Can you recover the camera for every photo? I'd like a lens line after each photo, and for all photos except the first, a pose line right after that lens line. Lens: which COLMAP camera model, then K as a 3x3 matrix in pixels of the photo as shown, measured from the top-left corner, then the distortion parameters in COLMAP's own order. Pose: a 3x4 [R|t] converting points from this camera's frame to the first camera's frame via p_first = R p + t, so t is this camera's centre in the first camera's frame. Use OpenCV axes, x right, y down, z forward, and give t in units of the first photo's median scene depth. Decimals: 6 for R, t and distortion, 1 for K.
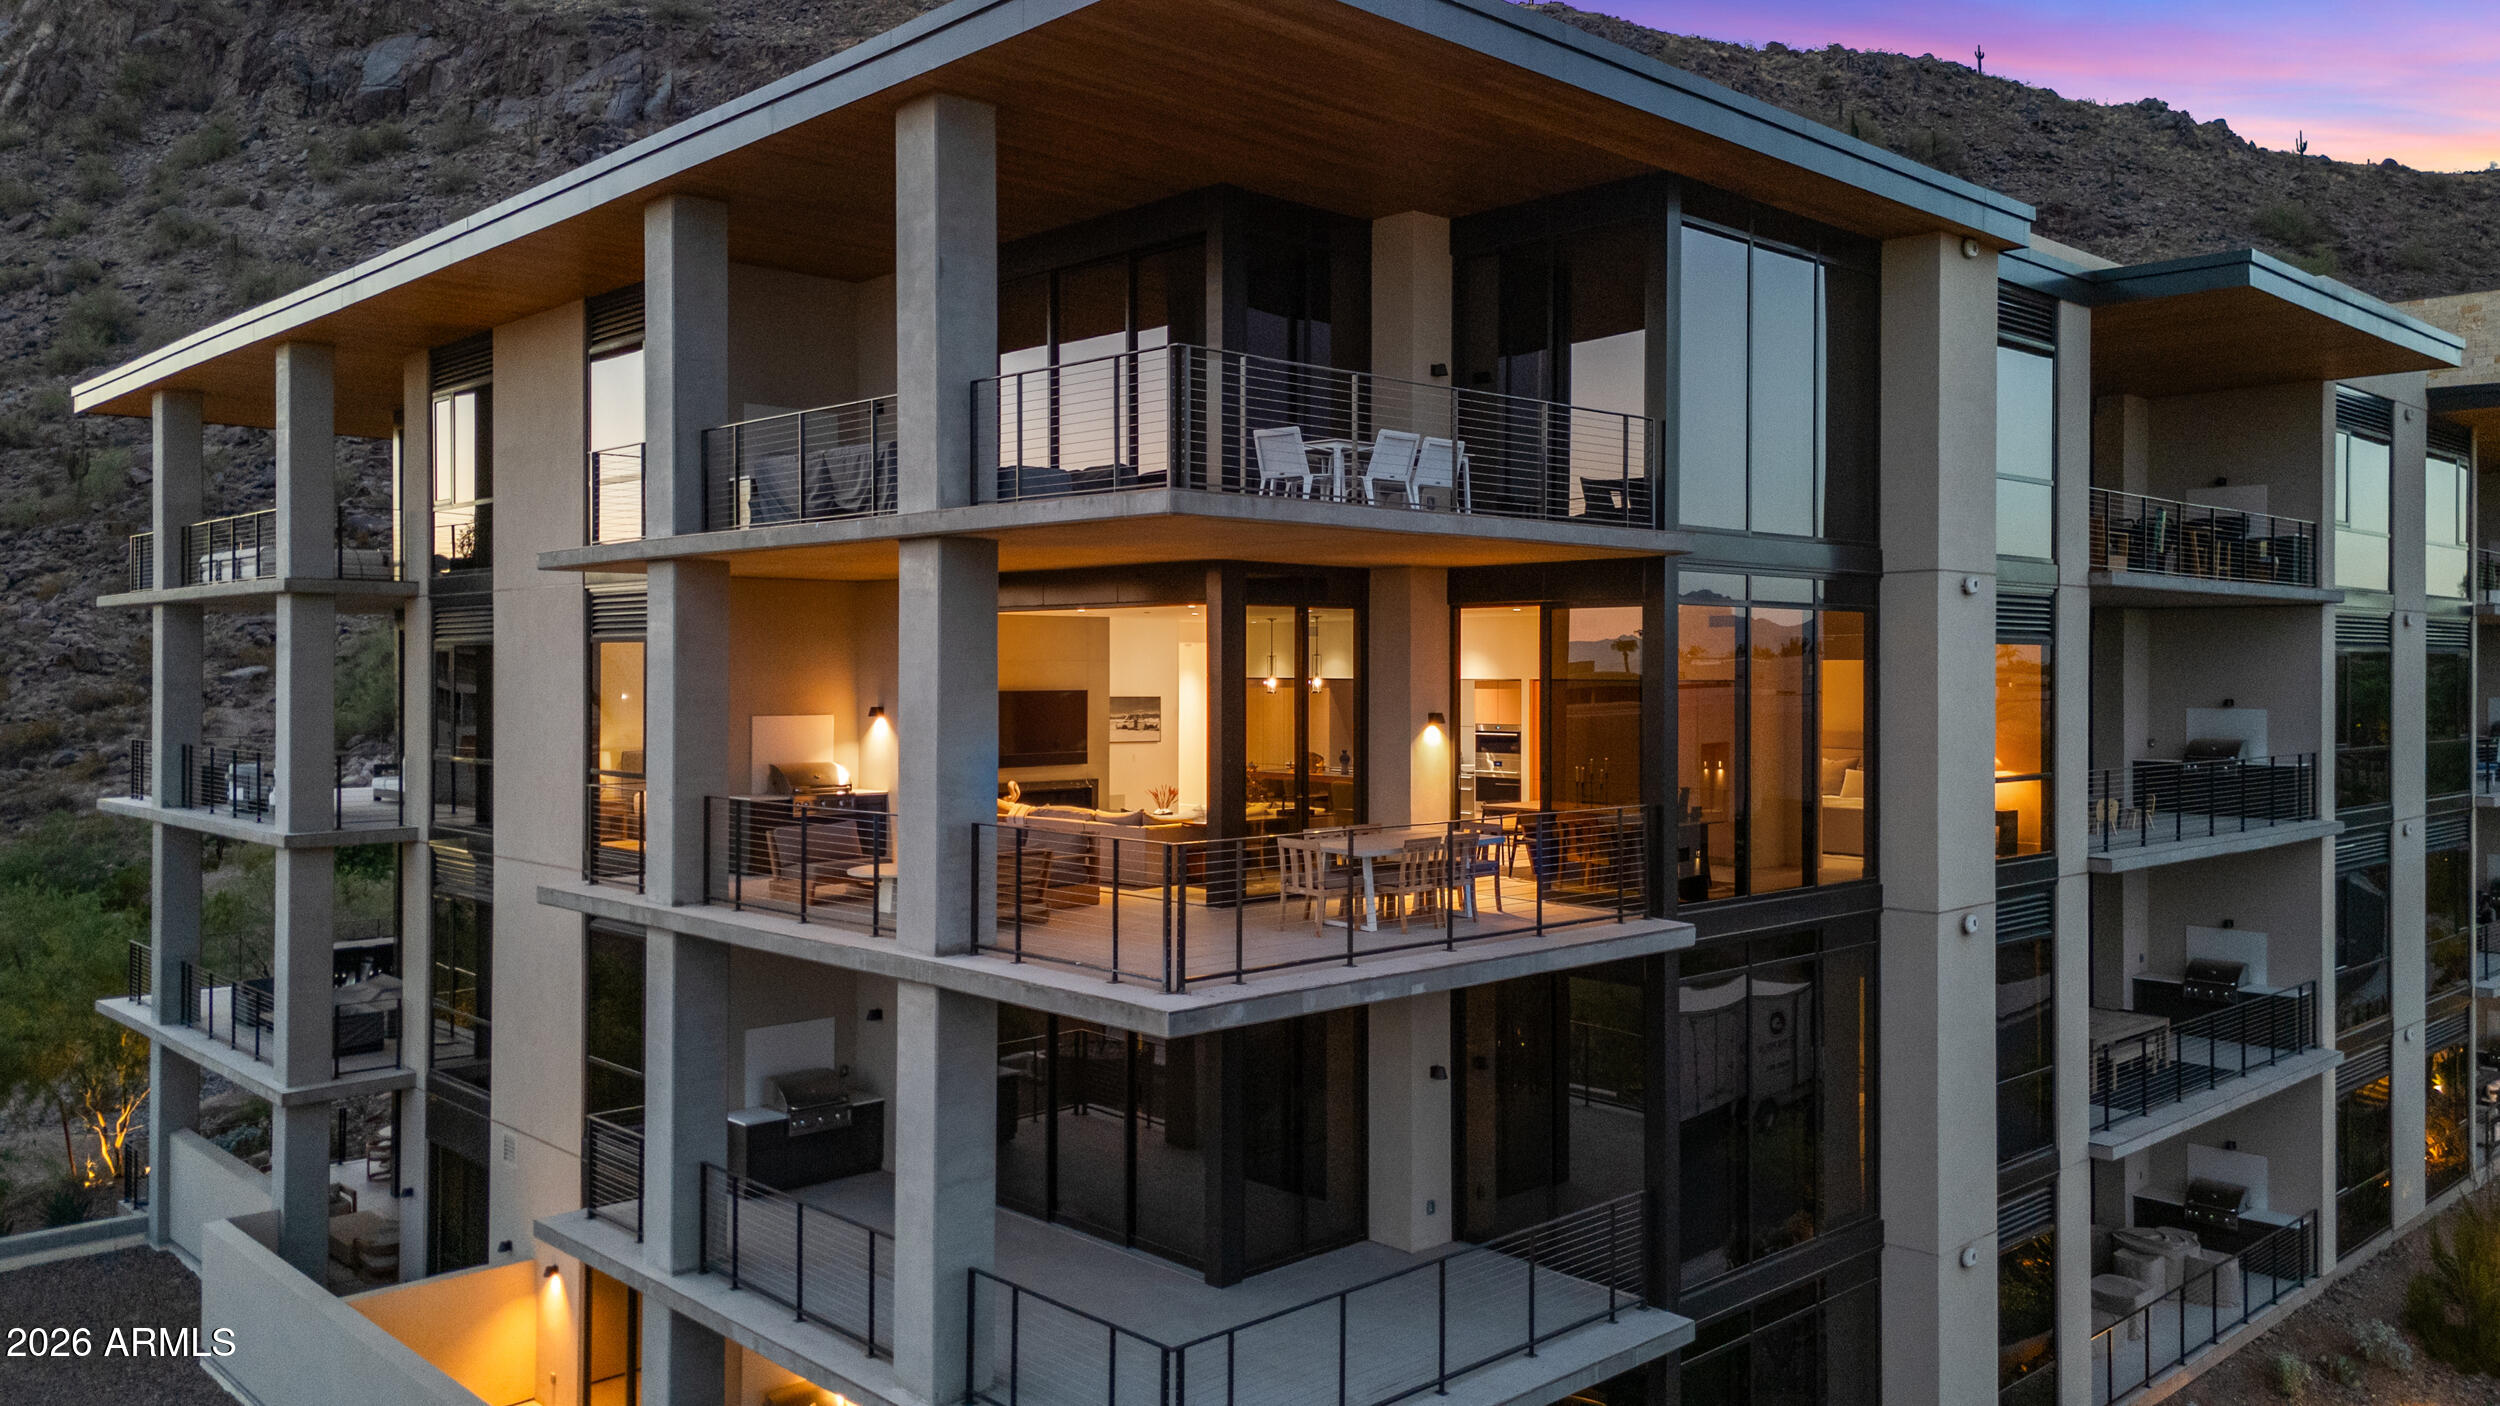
lens RADIAL K [[1843.6, 0, 1245.8], [0, 1843.6, 670.3], [0, 0, 1]] dist [0.071866, -0.064532]
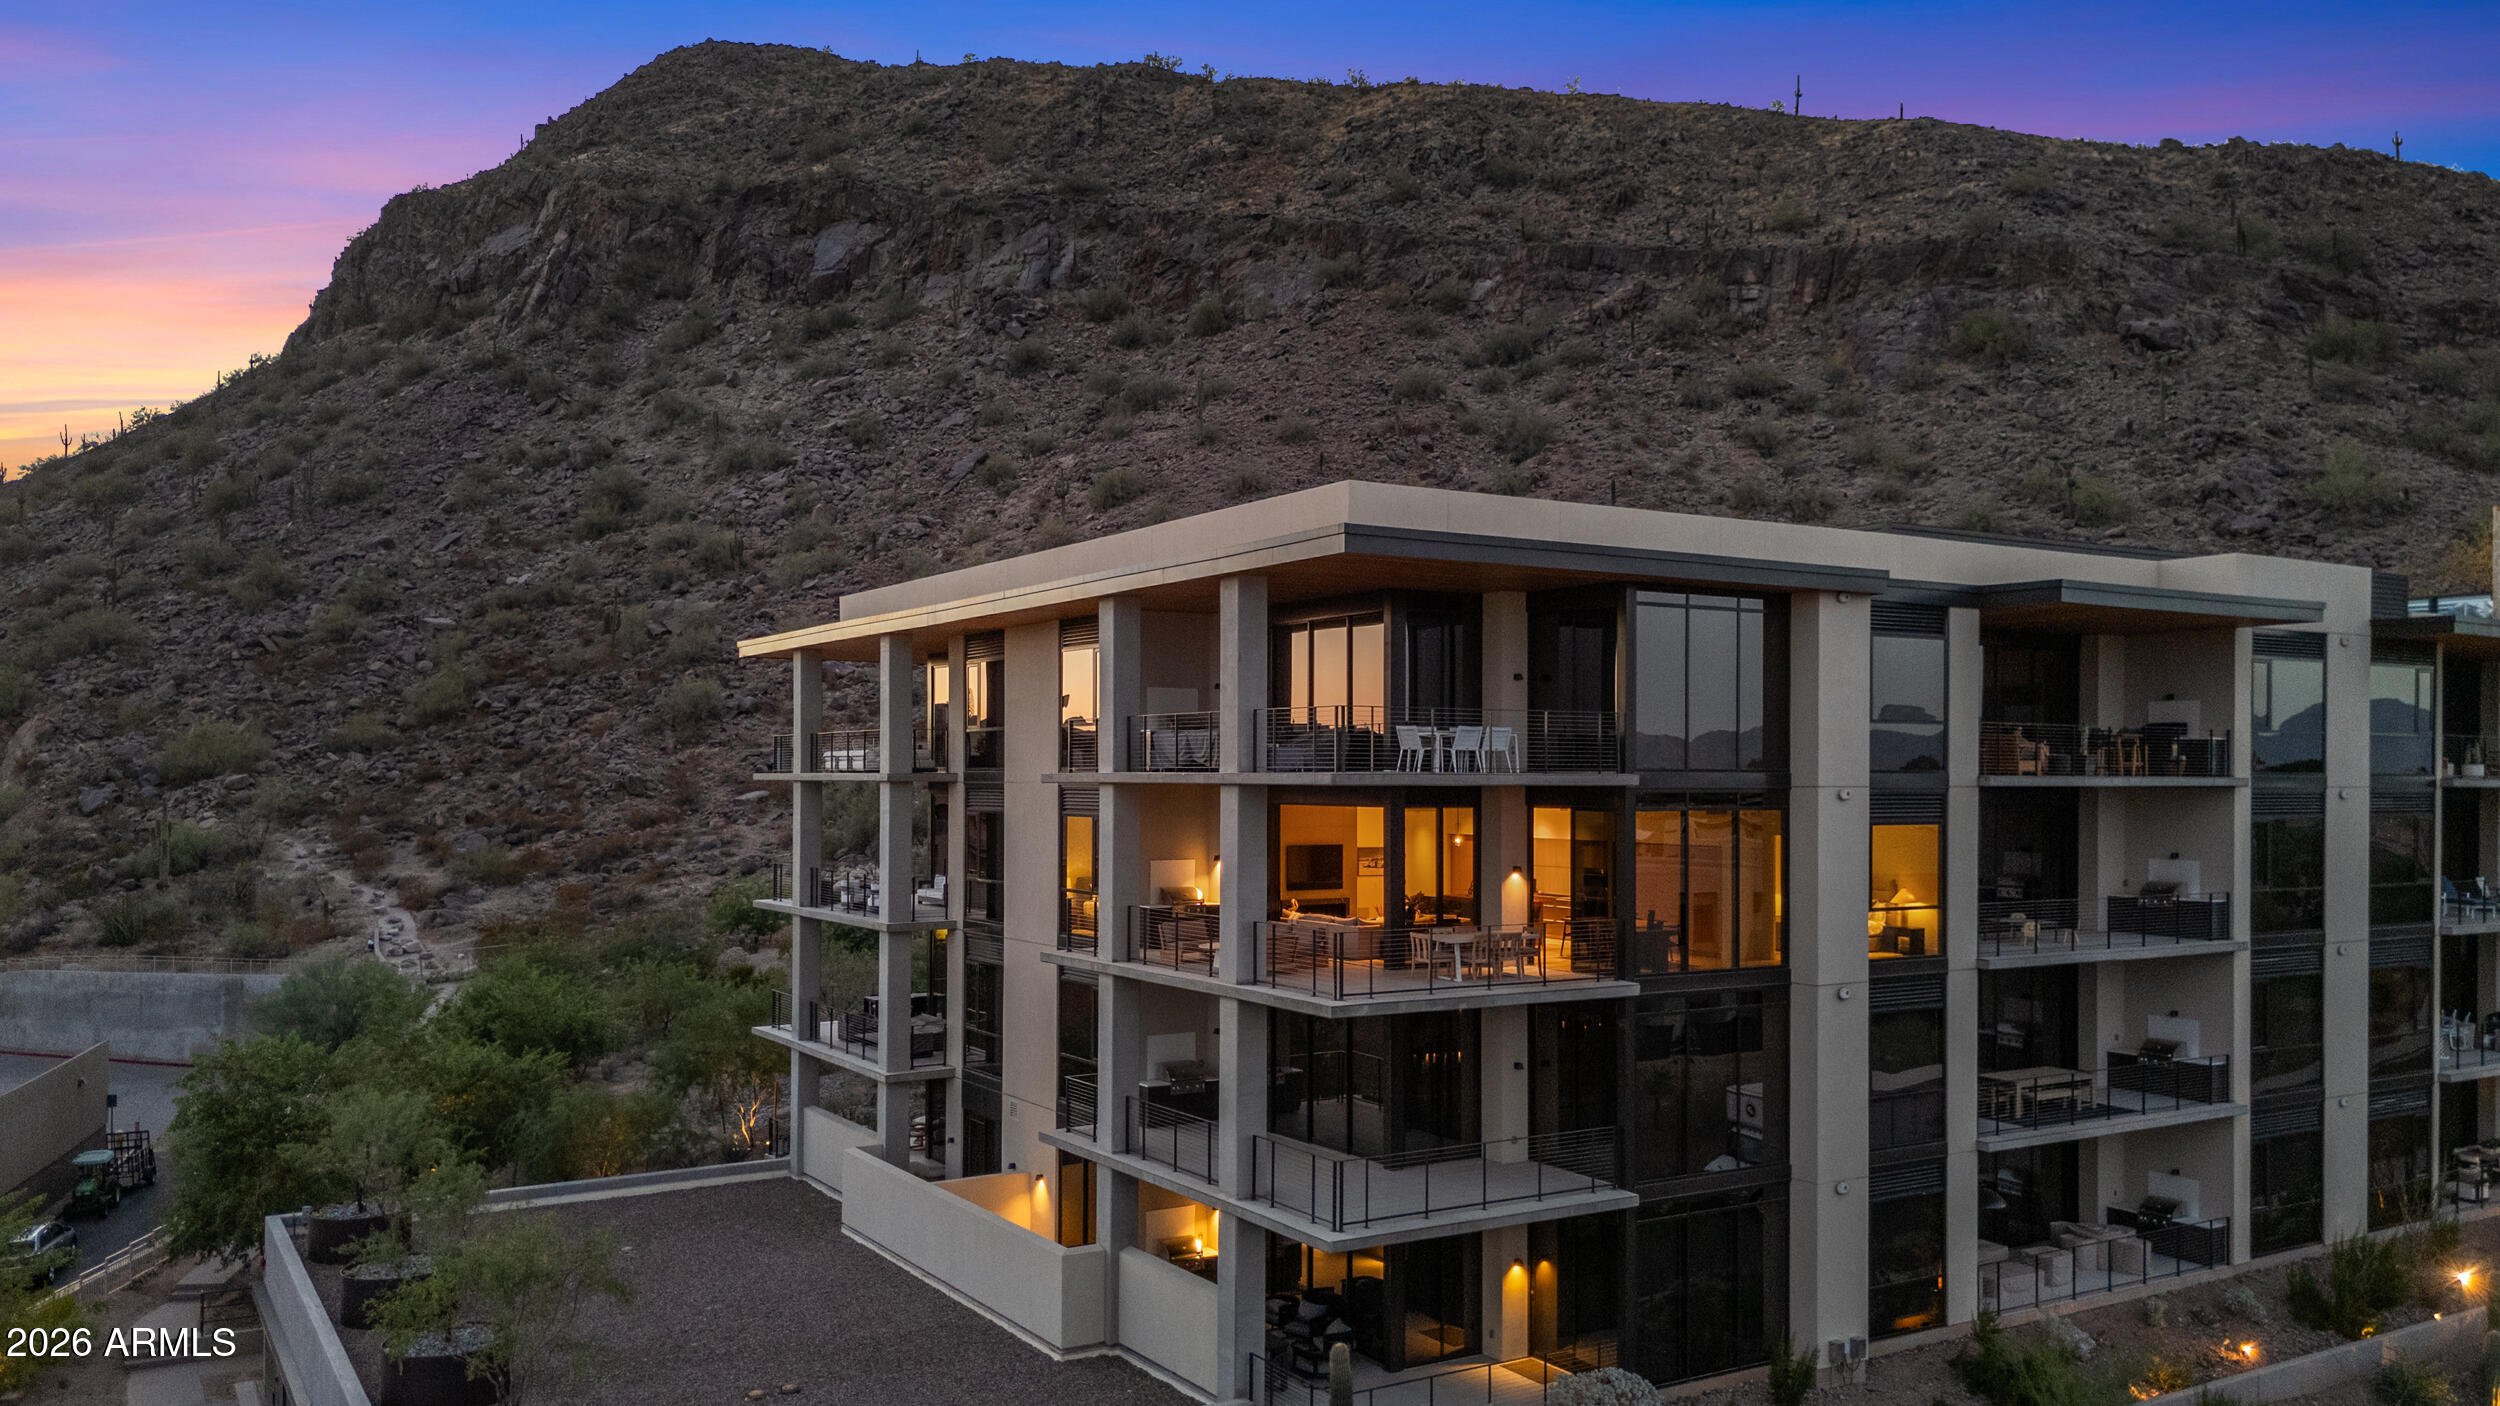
lens RADIAL K [[1864.7, 0, 1245.0], [0, 1864.7, 773.0], [0, 0, 1]] dist [0.116901, -0.127348]
pose [[0.979165, 0.000816, -0.203066, 0.155271], [-0.001365, 0.999996, -0.002565, -0.045964], [0.203063, 0.002789, 0.979162, -0.614076]]
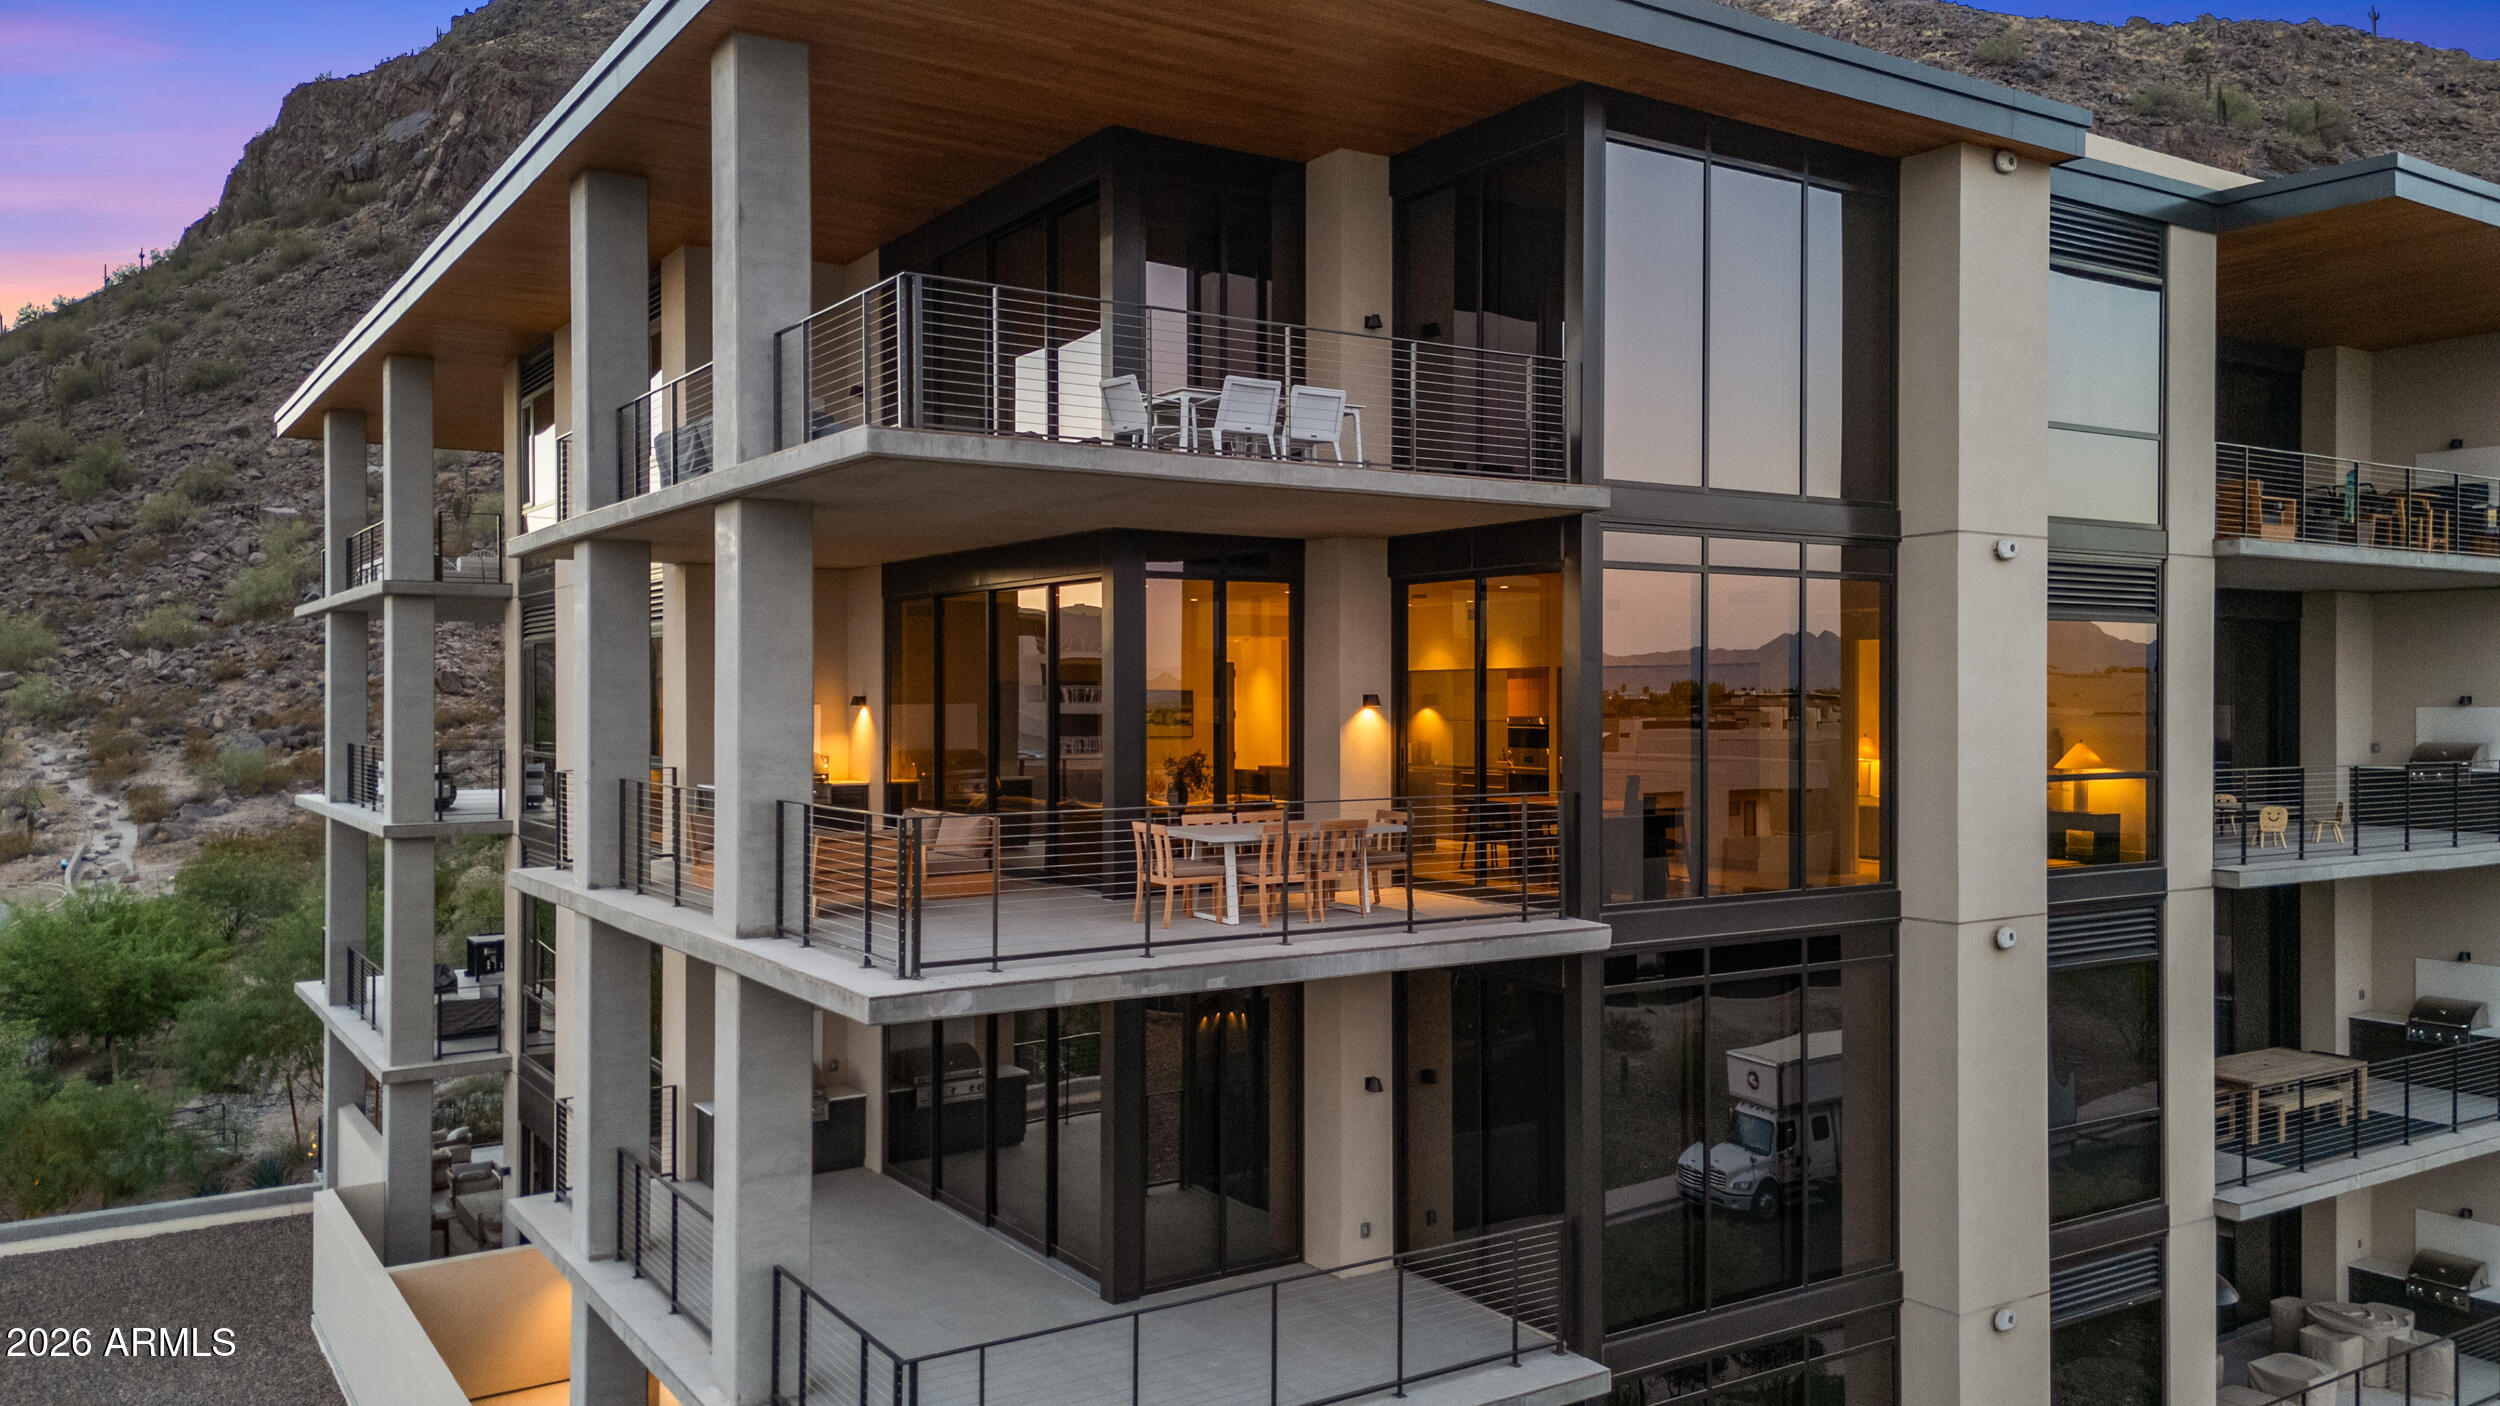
lens RADIAL K [[1831.3, 0, 1250.0], [0, 1831.3, 703.0], [0, 0, 1]] dist [0.073773, -0.070048]
pose [[0.983703, -0.001559, -0.179796, 0.151183], [0.002036, 0.999995, 0.002465, 0.017998], [0.179791, -0.002791, 0.983701, 0.064465]]
